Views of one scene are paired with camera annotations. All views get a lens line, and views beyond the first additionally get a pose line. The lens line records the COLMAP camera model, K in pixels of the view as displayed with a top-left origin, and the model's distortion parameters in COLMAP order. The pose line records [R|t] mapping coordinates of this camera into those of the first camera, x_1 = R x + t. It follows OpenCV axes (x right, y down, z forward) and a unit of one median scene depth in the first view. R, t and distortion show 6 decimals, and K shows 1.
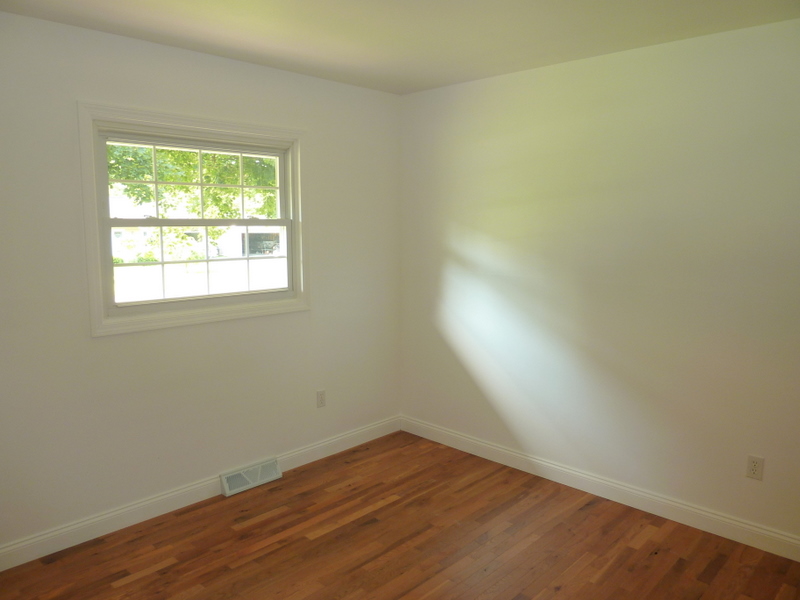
lens RADIAL K [[594.5, 0, 400.0], [0, 594.5, 300.0], [0, 0, 1]] dist [-0.029813, -0.000435]
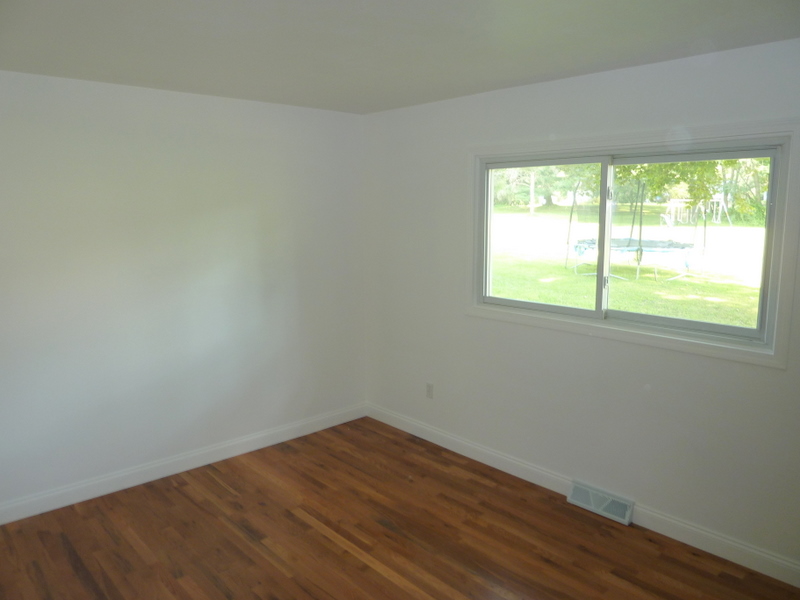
lens RADIAL K [[594.5, 0, 400.0], [0, 594.5, 300.0], [0, 0, 1]] dist [-0.029813, -0.000435]
pose [[-0.062760, 0.111443, -0.991787, 0.795784], [-0.150379, 0.981345, 0.119785, -0.107408], [0.986634, 0.156662, -0.044830, 0.769543]]
